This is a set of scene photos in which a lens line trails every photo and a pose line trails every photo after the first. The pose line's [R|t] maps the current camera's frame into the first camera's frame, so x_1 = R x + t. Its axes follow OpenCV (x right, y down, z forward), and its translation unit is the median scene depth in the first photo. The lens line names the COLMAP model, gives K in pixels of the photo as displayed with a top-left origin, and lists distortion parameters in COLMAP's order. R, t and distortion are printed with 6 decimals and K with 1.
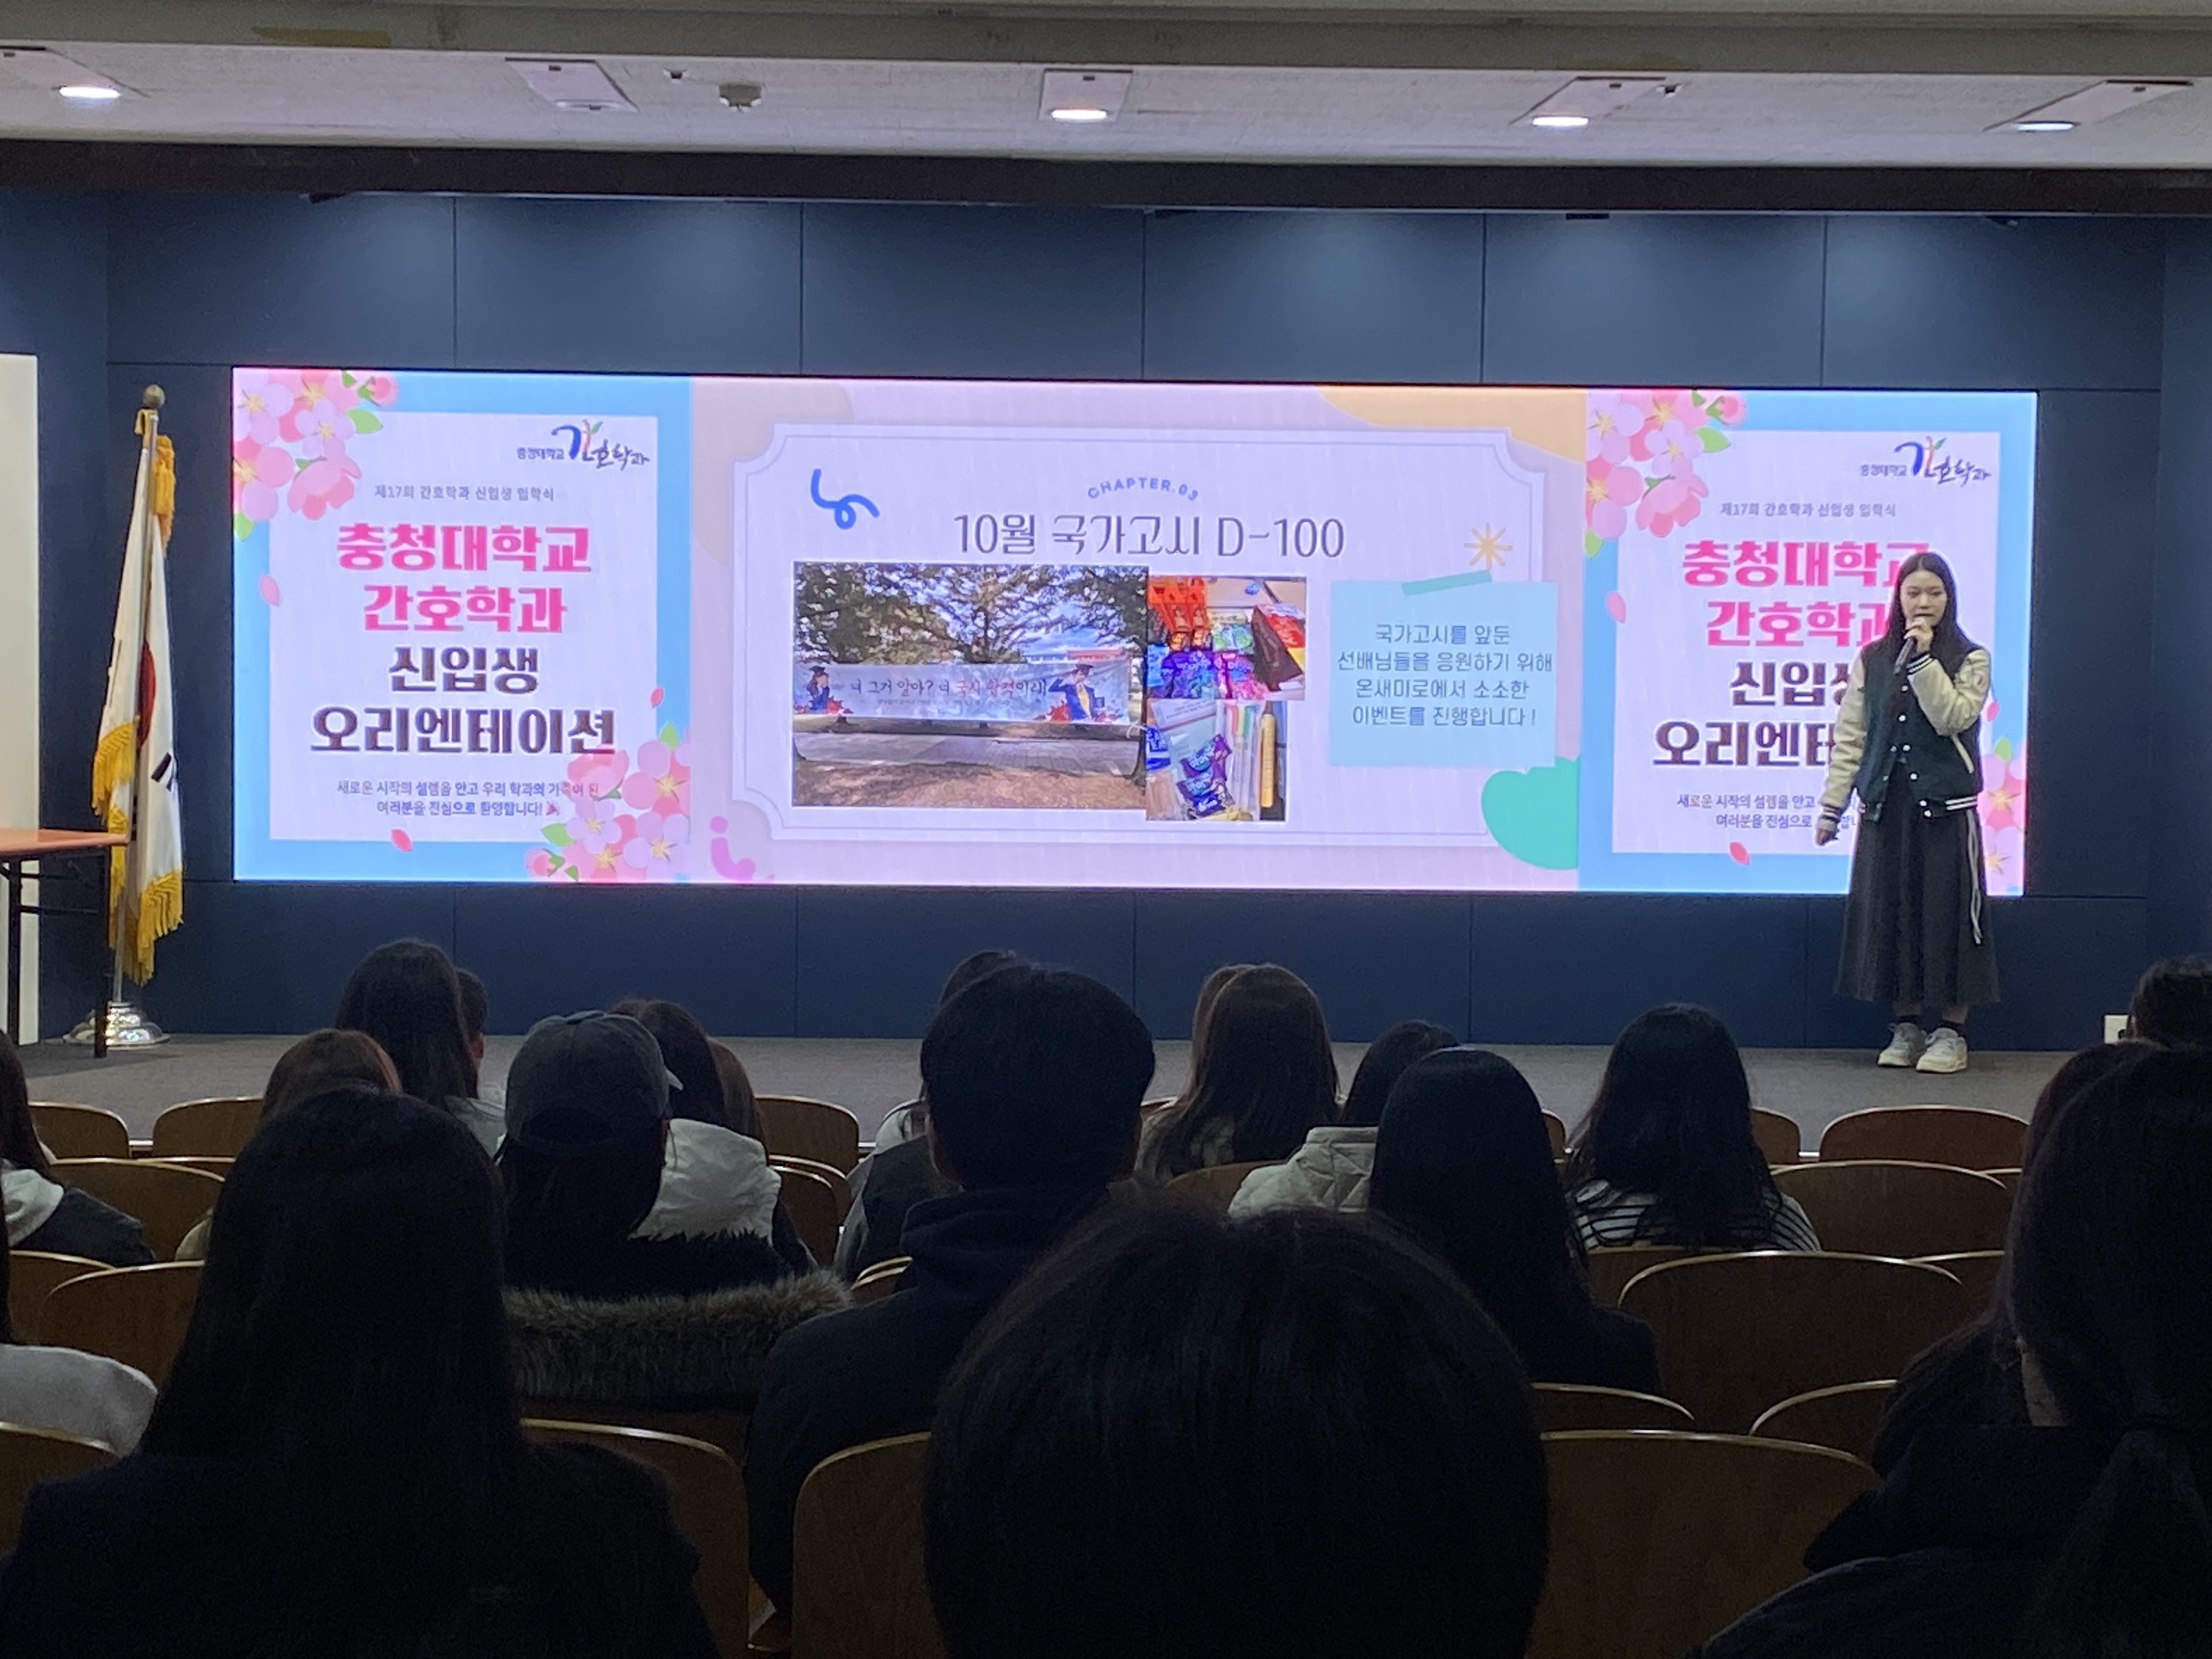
lens RADIAL K [[3726.4, 0, 1171.1], [0, 3726.4, 852.3], [0, 0, 1]] dist [0.088161, 0.000000]
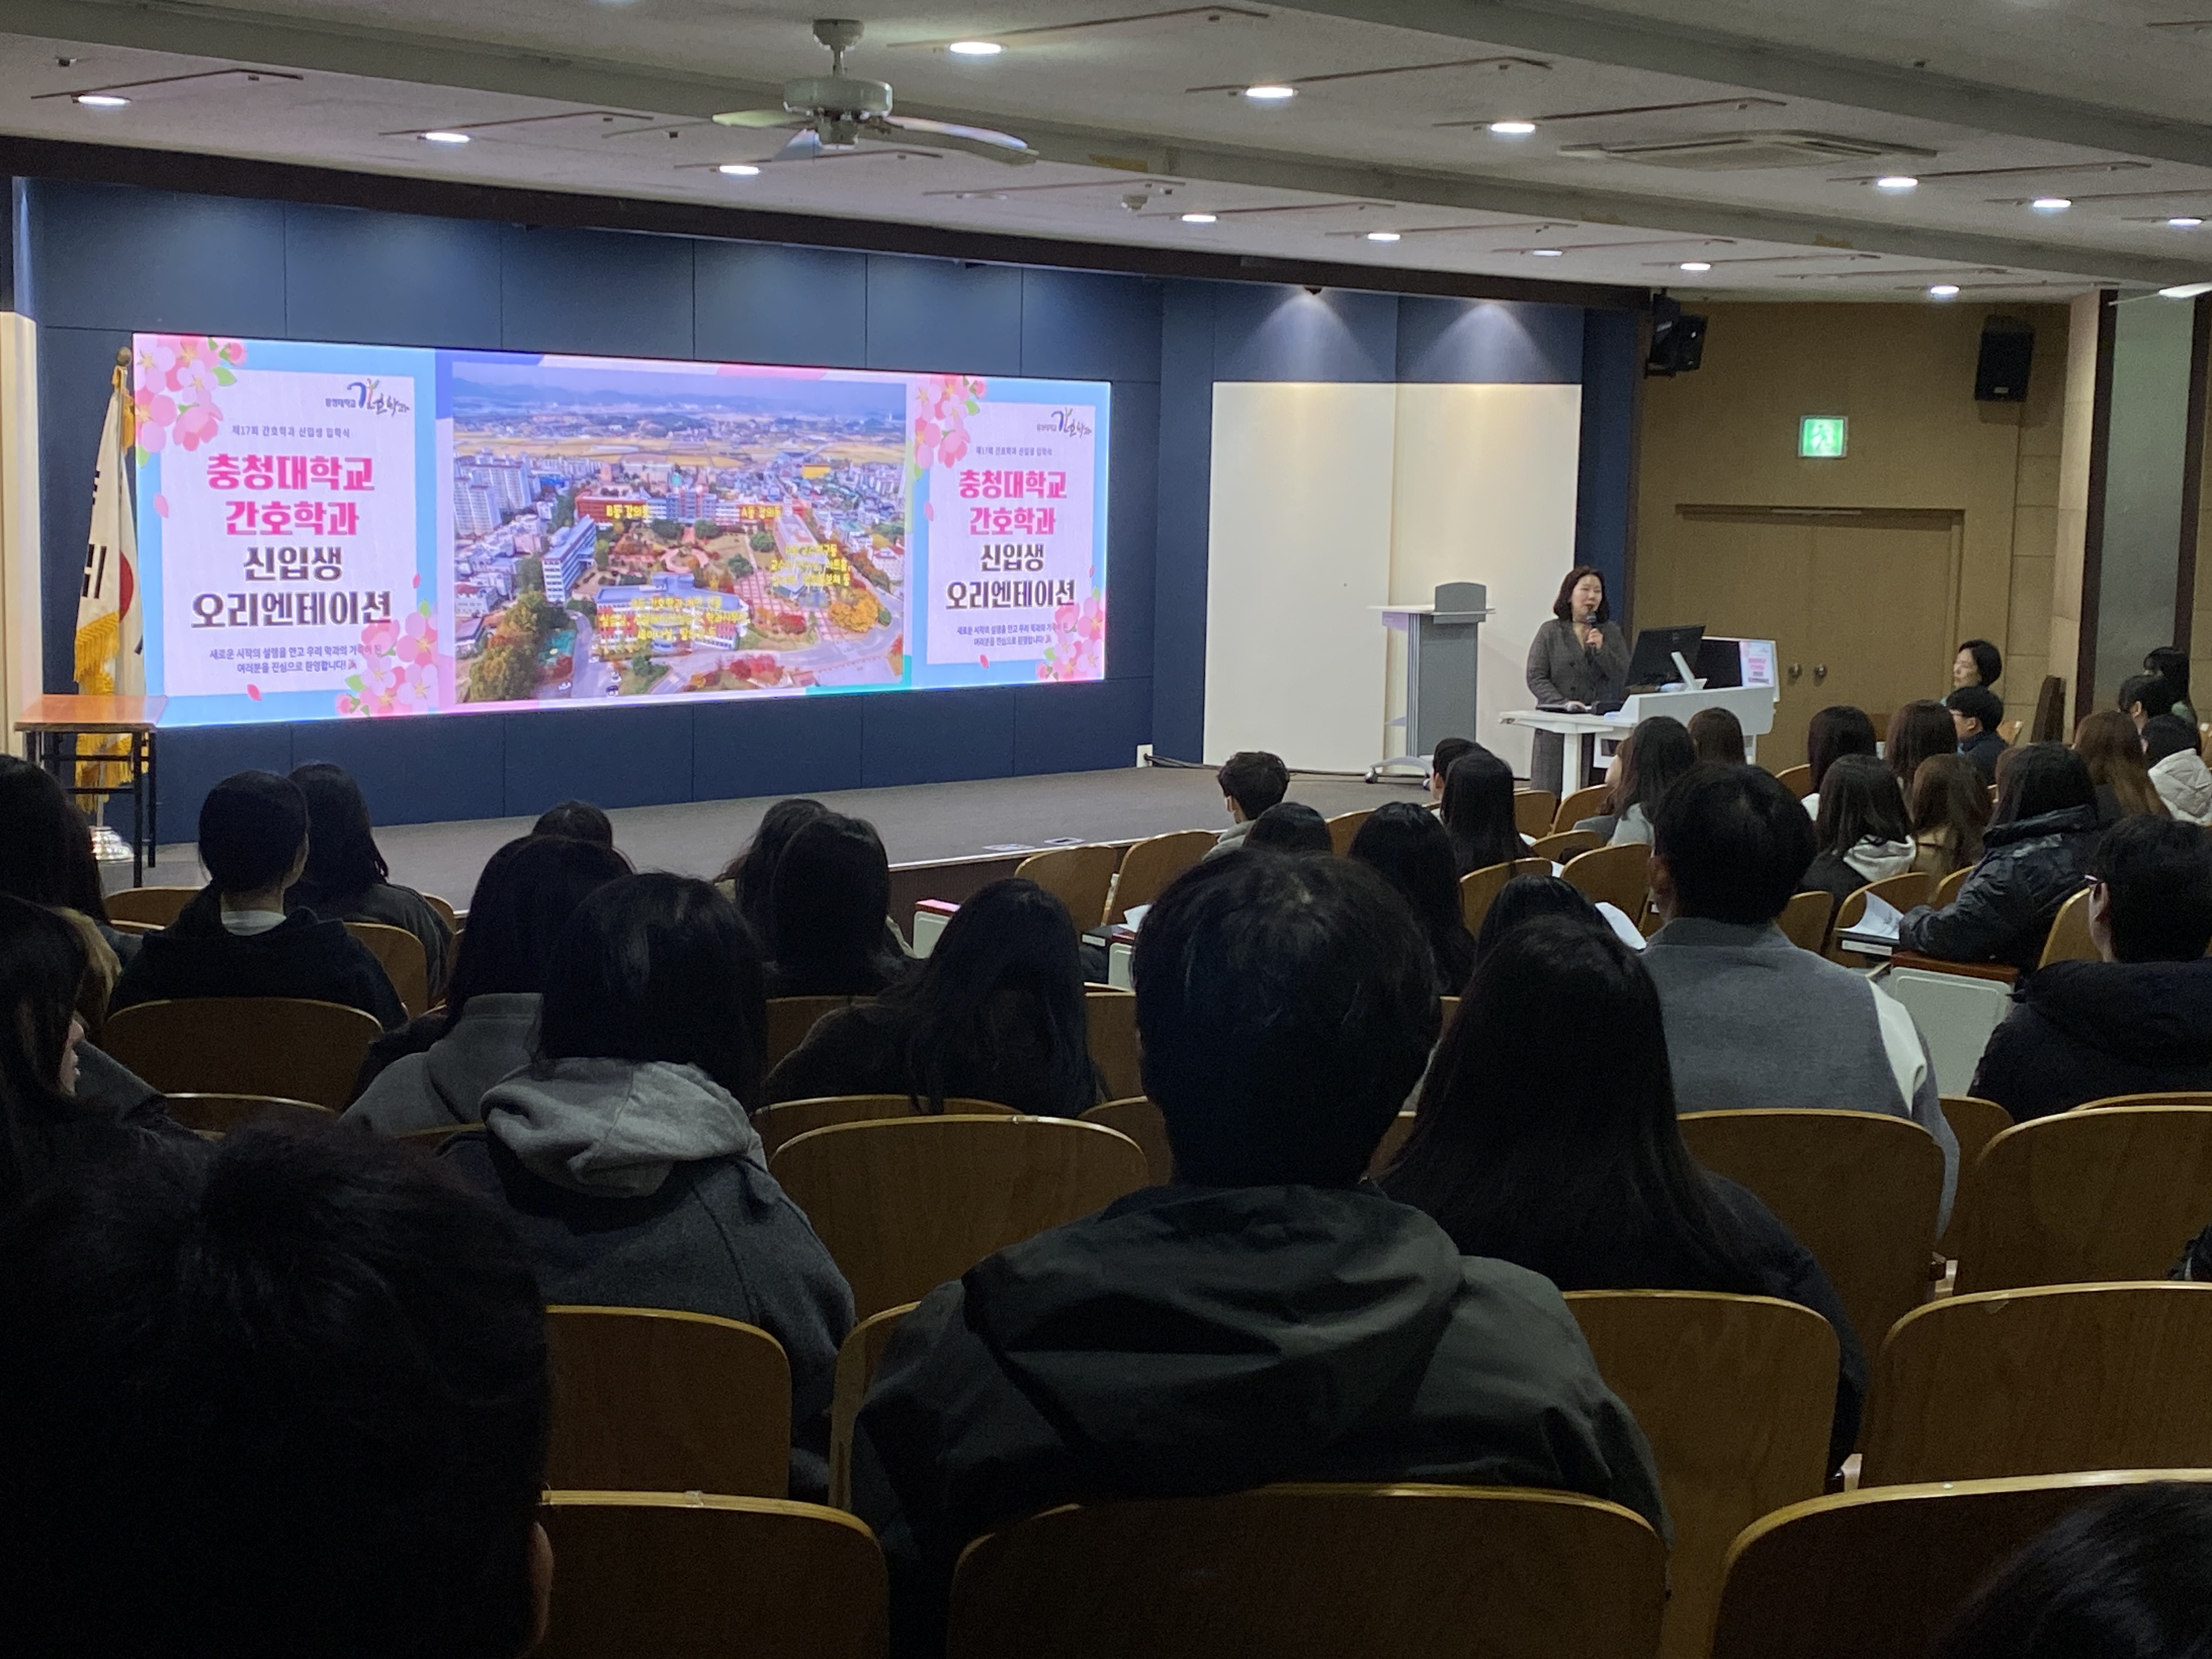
lens RADIAL K [[3101.1, 0, 1111.0], [0, 3101.1, 838.1], [0, 0, 1]] dist [0.144285, 0.000000]
pose [[0.722015, -0.082364, 0.686958, -0.761843], [0.052557, 0.996549, 0.064244, -0.007254], [-0.689879, -0.010281, 0.723852, -0.024338]]
